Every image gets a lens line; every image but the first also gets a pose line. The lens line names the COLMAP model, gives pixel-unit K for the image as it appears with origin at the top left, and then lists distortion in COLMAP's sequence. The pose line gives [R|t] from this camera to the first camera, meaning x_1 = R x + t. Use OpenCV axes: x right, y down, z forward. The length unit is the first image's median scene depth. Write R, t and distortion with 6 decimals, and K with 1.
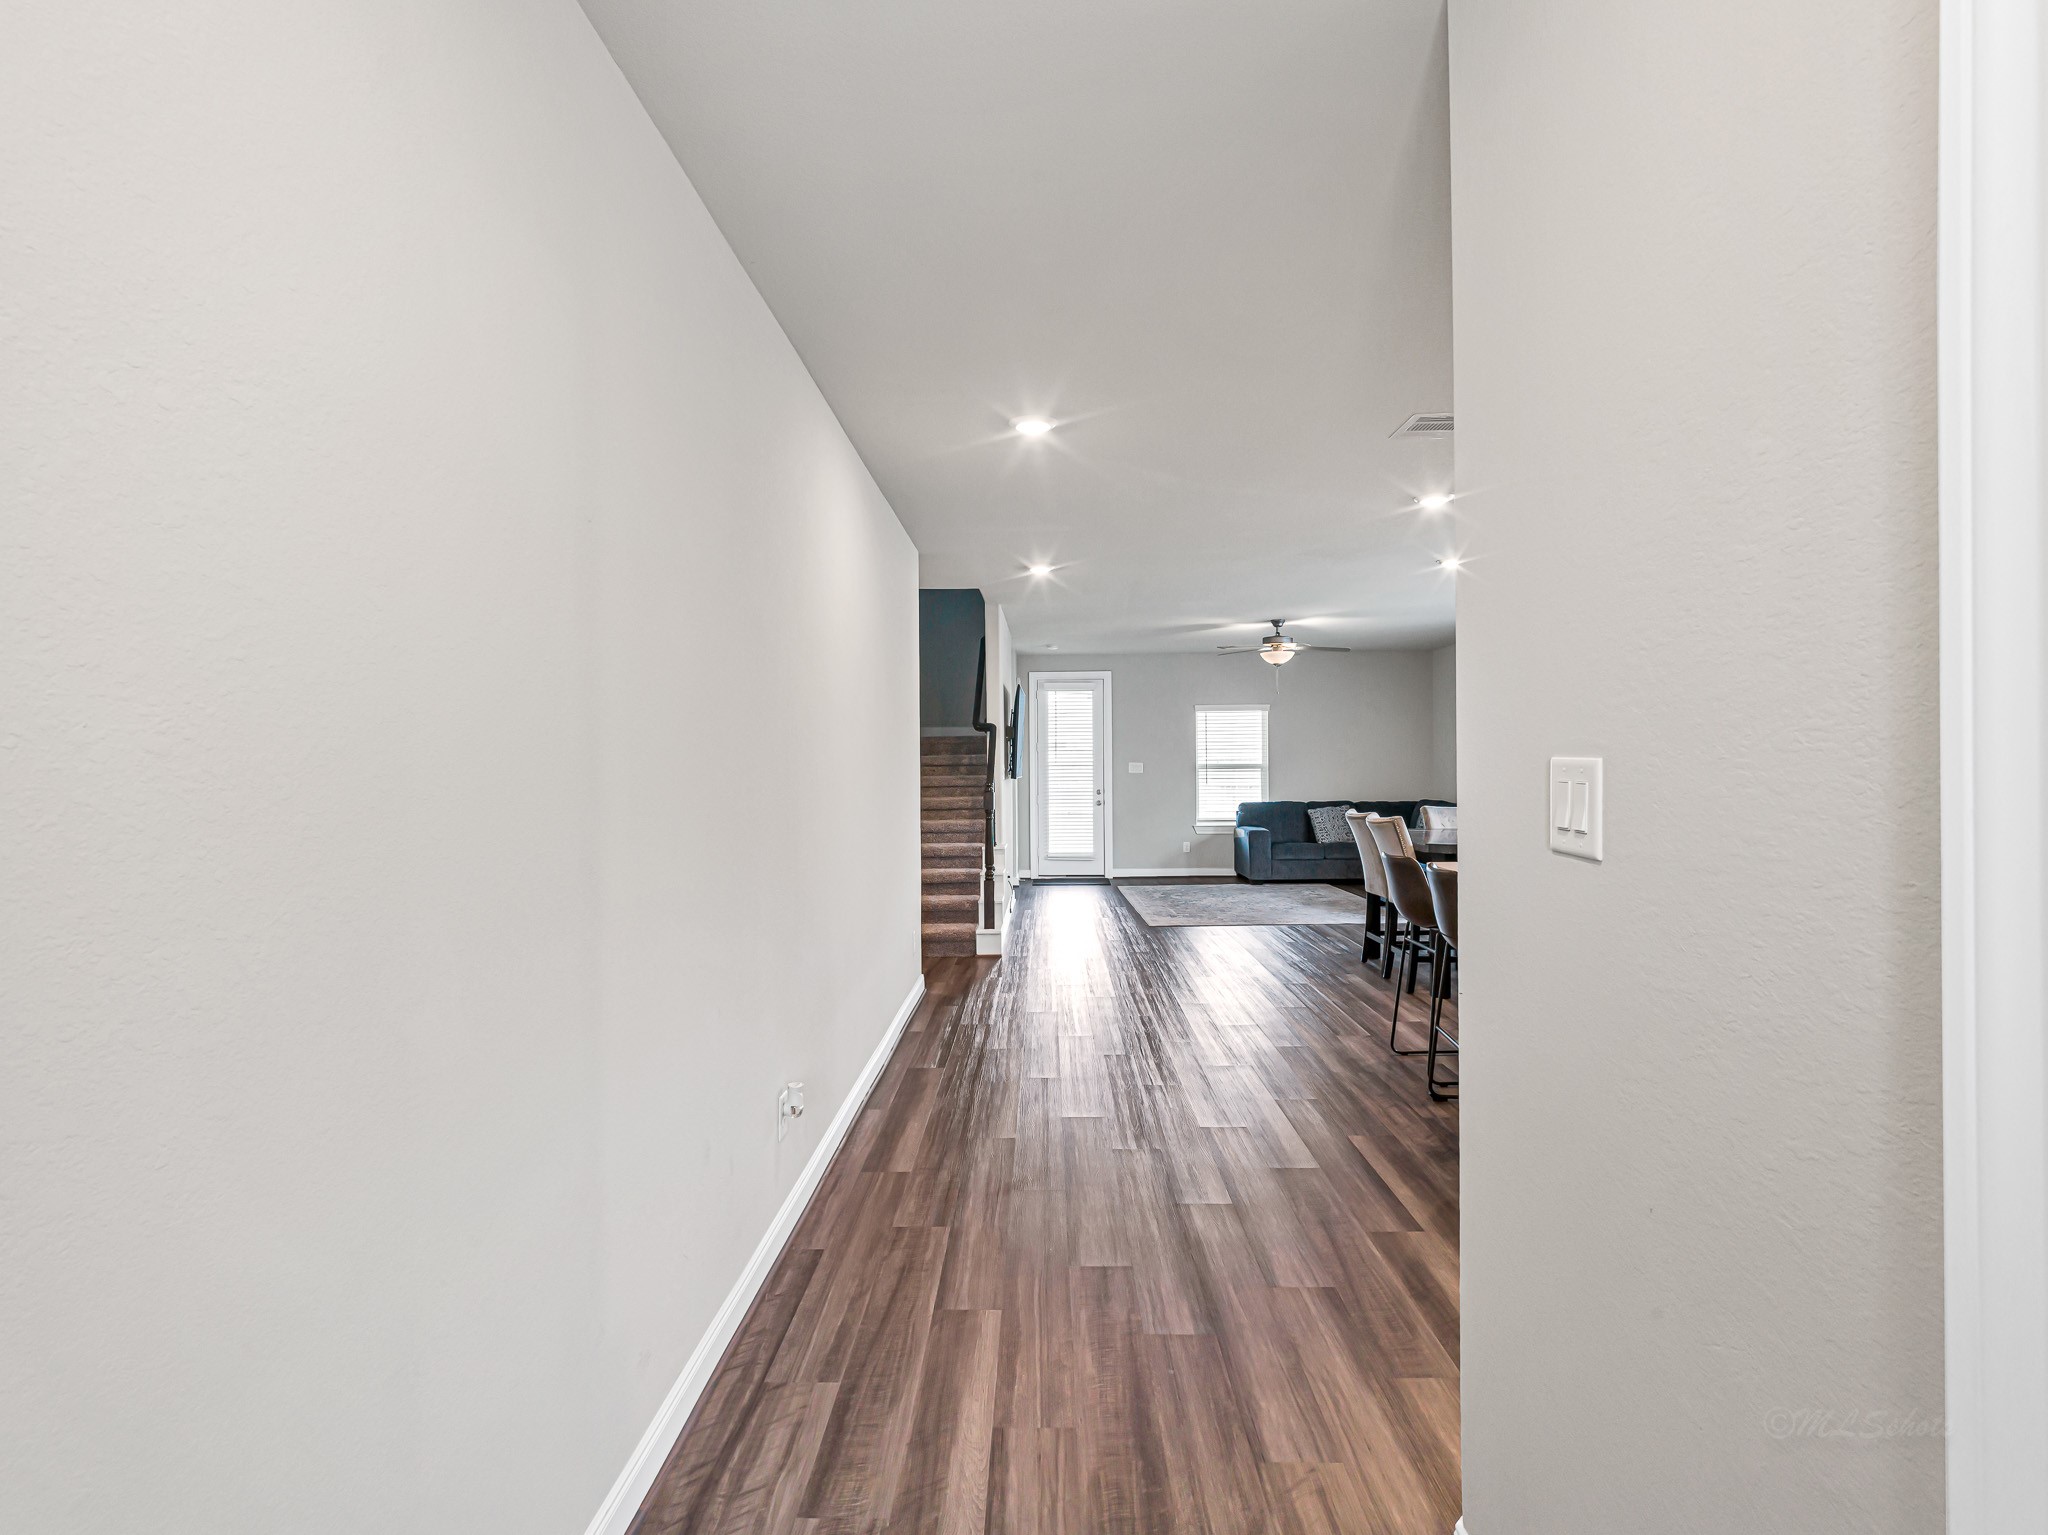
lens RADIAL K [[1042.4, 0, 1028.7], [0, 1042.4, 765.6], [0, 0, 1]] dist [0.002079, -0.003291]
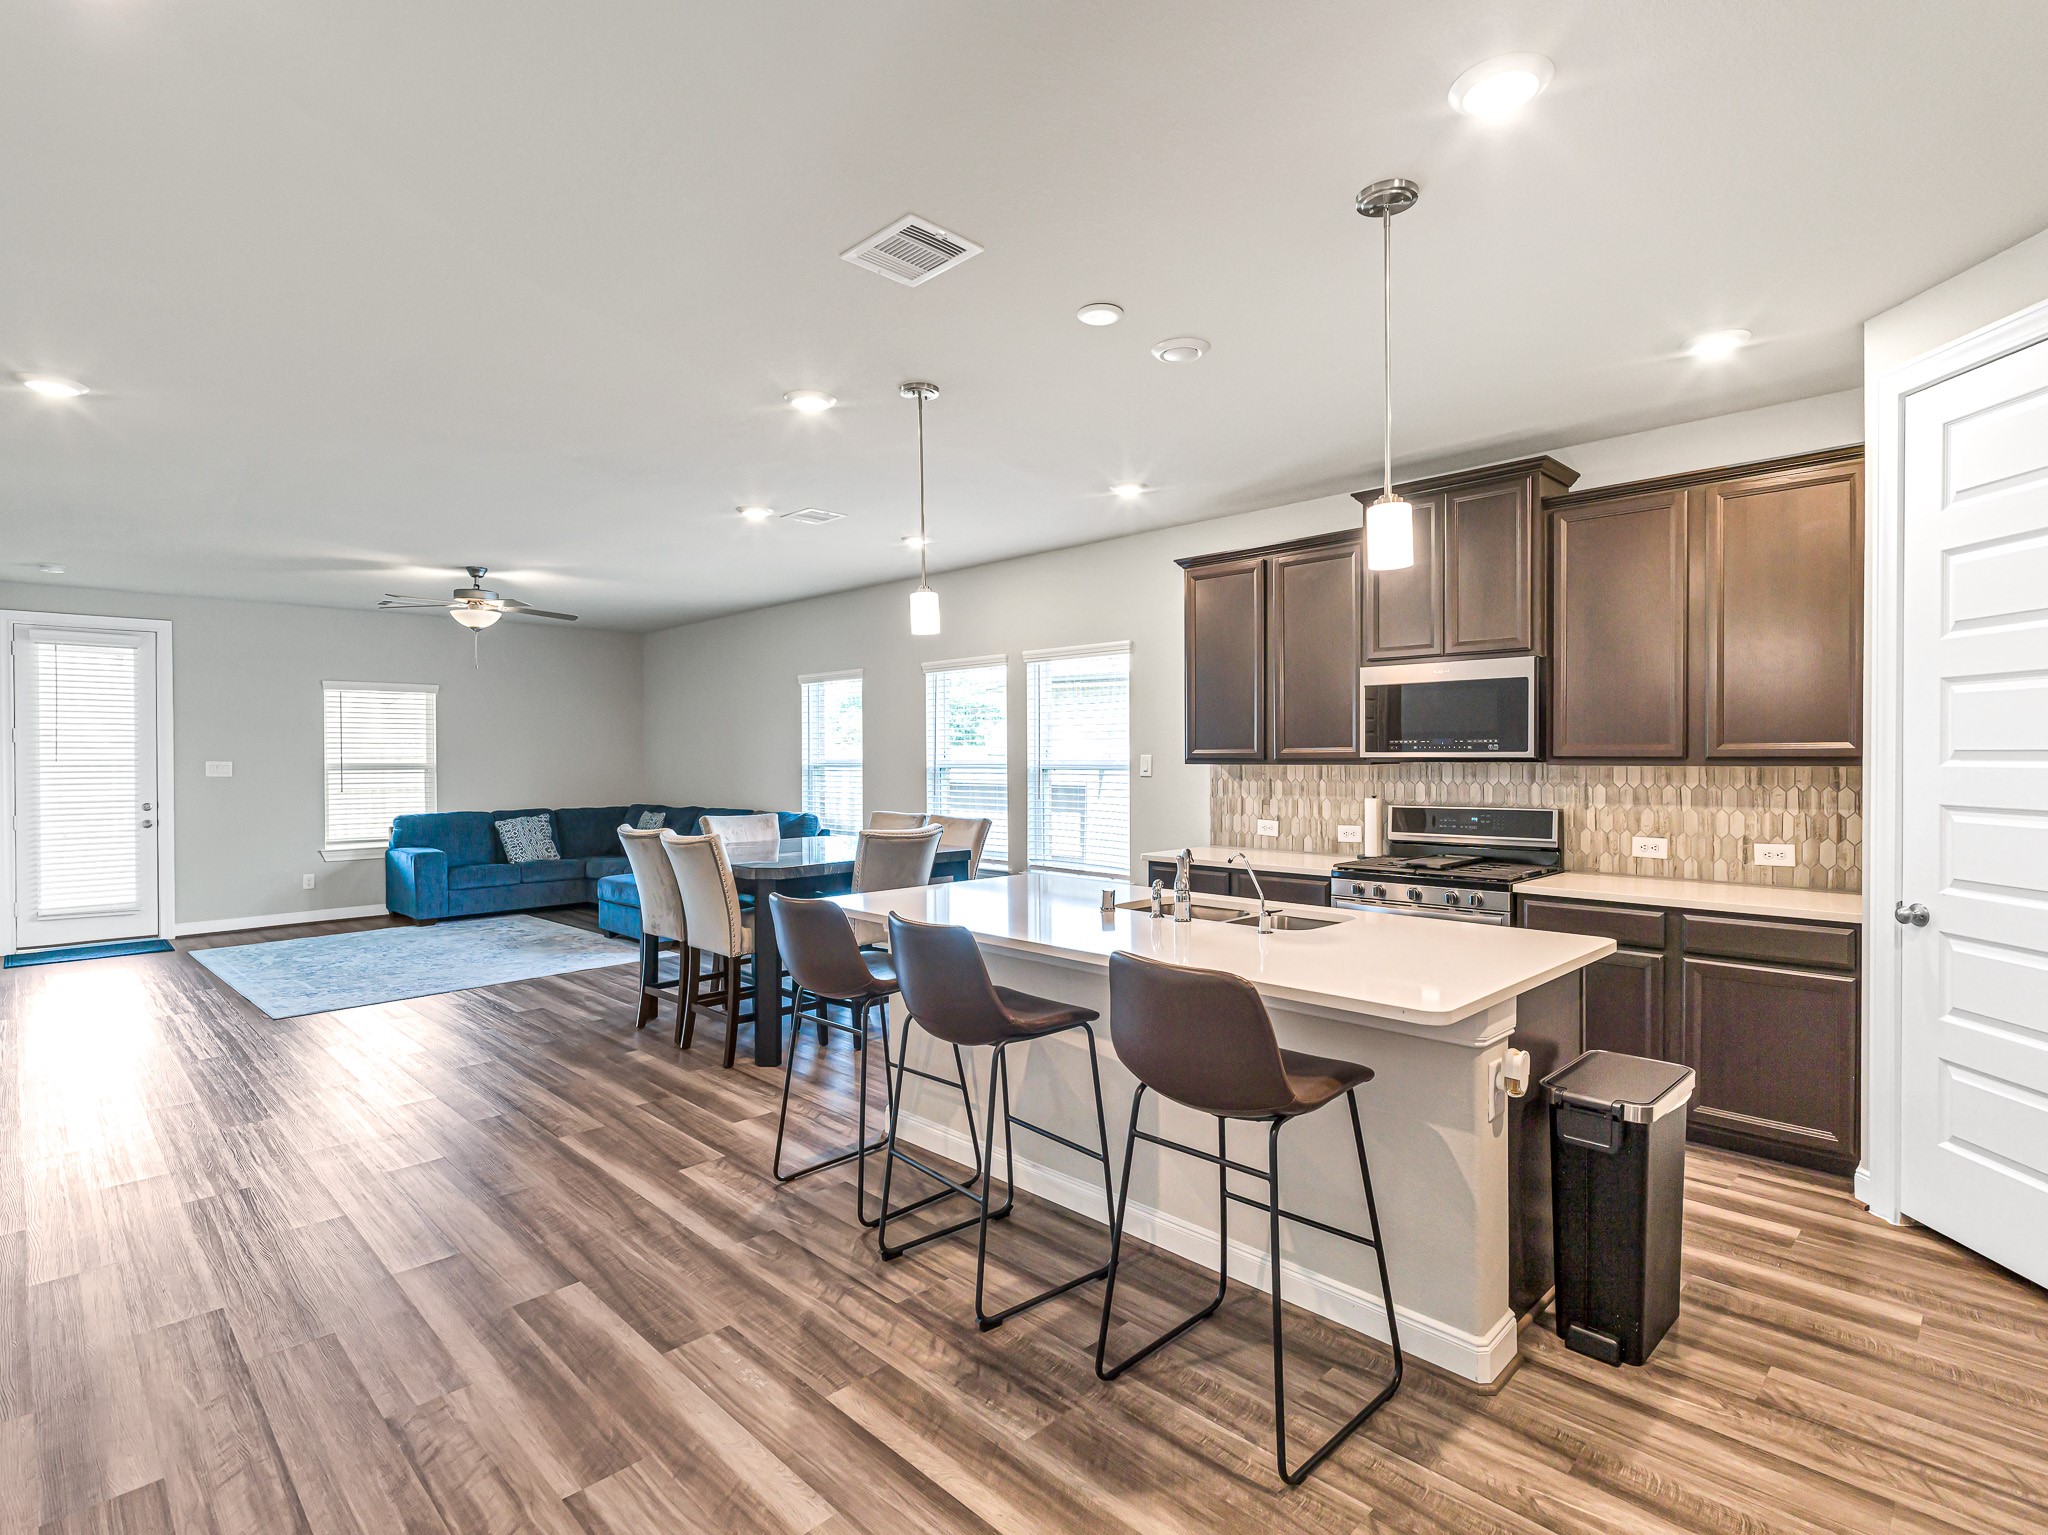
lens RADIAL K [[1042.4, 0, 1028.7], [0, 1042.4, 765.6], [0, 0, 1]] dist [0.002079, -0.003291]
pose [[0.702260, -0.000964, 0.711920, -0.009460], [0.001517, 0.999999, -0.000142, 0.000703], [-0.711919, 0.001180, 0.702260, 0.168792]]
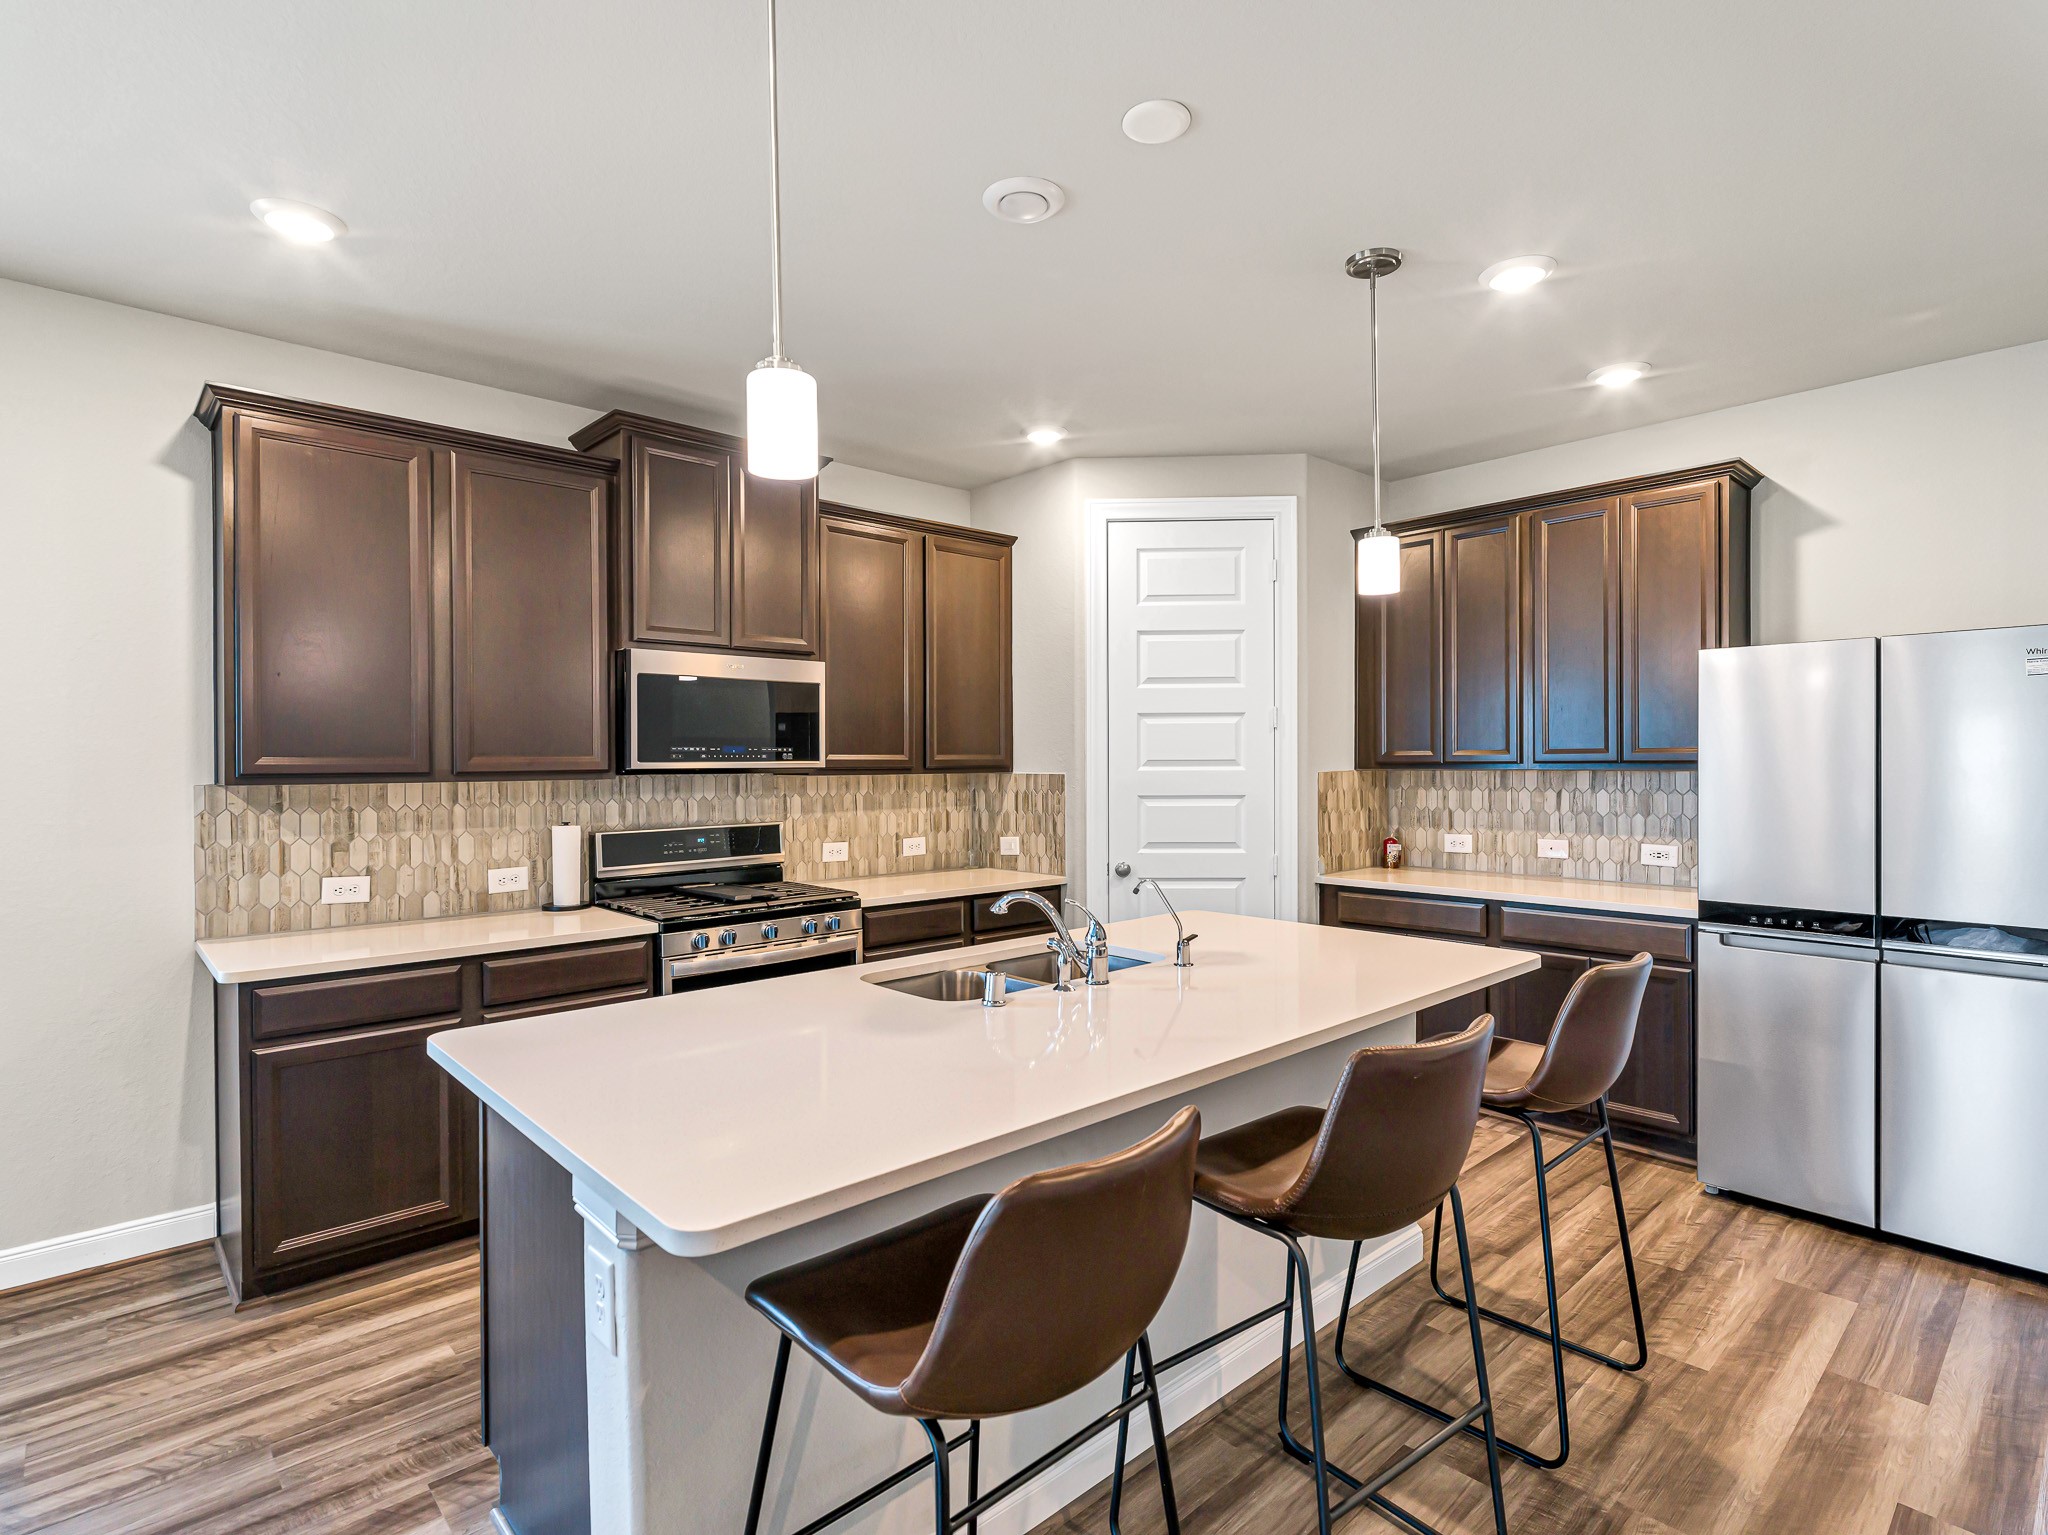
lens RADIAL K [[1018.4, 0, 1024.0], [0, 1018.4, 767.5], [0, 0, 1]] dist [0.002796, -0.000566]
pose [[-0.682773, 0.012519, 0.730524, 0.077495], [0.018617, 0.999827, 0.000266, -0.000691], [-0.730394, 0.013781, -0.682887, 0.480698]]
